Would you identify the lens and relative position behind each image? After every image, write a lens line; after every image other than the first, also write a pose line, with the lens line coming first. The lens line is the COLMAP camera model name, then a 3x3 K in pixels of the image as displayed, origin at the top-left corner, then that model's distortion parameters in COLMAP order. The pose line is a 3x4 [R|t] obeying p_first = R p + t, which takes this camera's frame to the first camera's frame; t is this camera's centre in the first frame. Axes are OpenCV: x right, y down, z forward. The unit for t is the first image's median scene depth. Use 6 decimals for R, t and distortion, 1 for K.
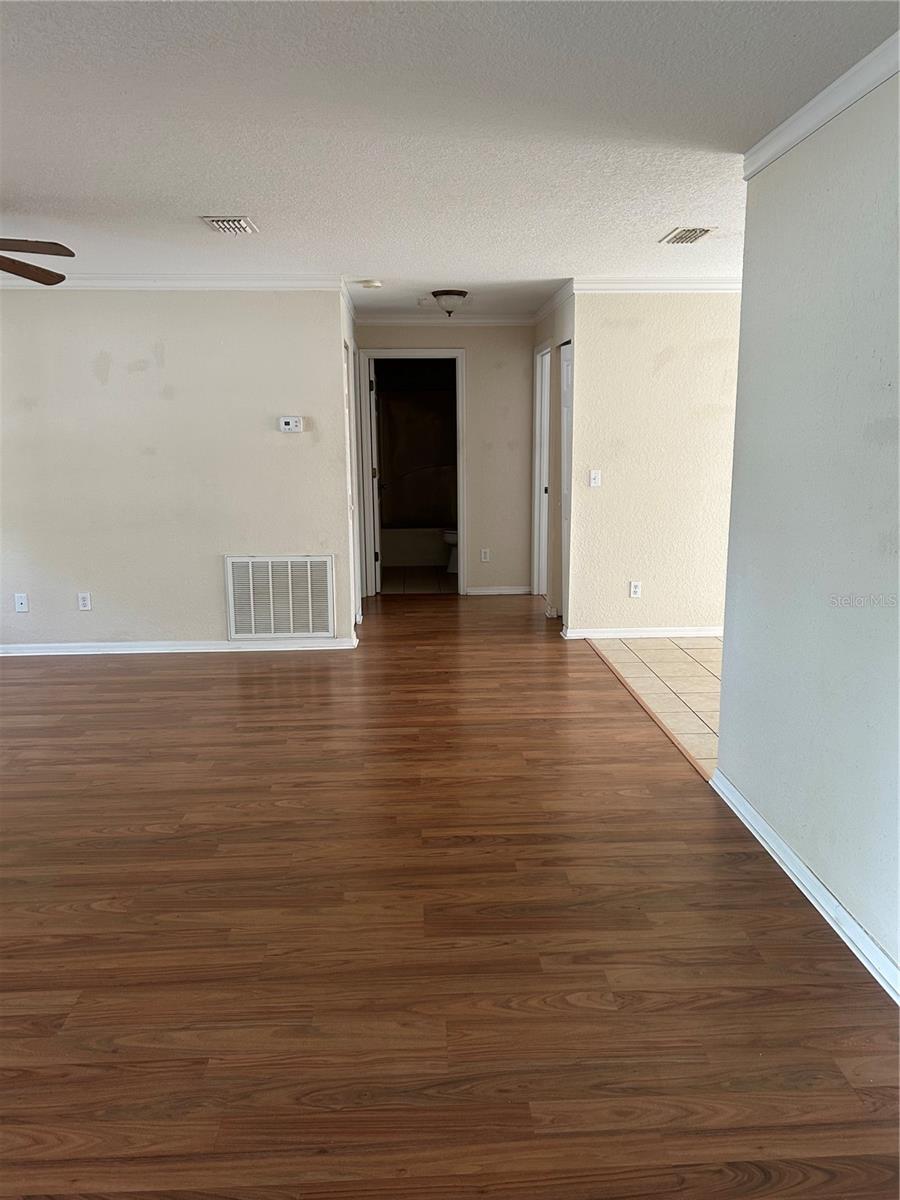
lens RADIAL K [[918.8, 0, 445.0], [0, 918.8, 594.5], [0, 0, 1]] dist [0.063453, -0.062899]
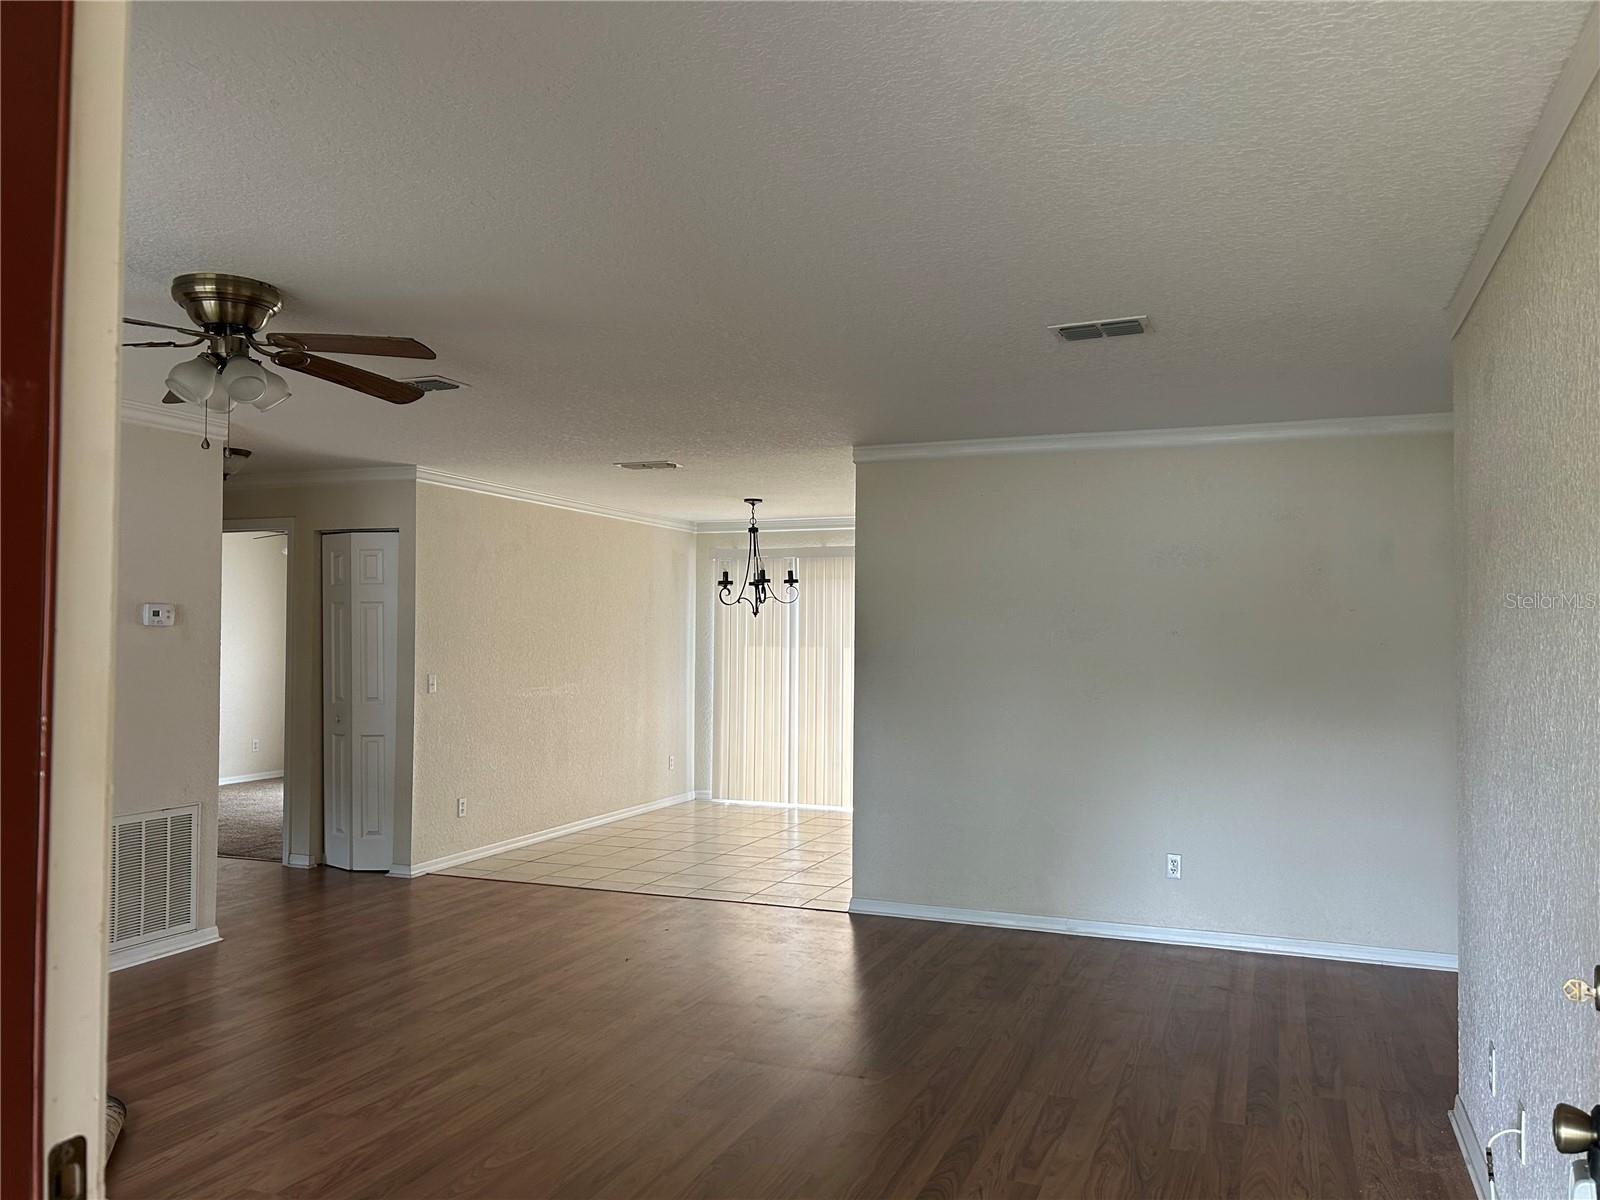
lens RADIAL K [[1225.1, 0, 800.0], [0, 1225.1, 600.0], [0, 0, 1]] dist [0.063453, -0.062899]
pose [[0.411489, 0.039135, 0.910574, -0.782640], [0.148499, 0.982849, -0.109348, -0.024735], [-0.899236, 0.180215, 0.398620, 0.204961]]
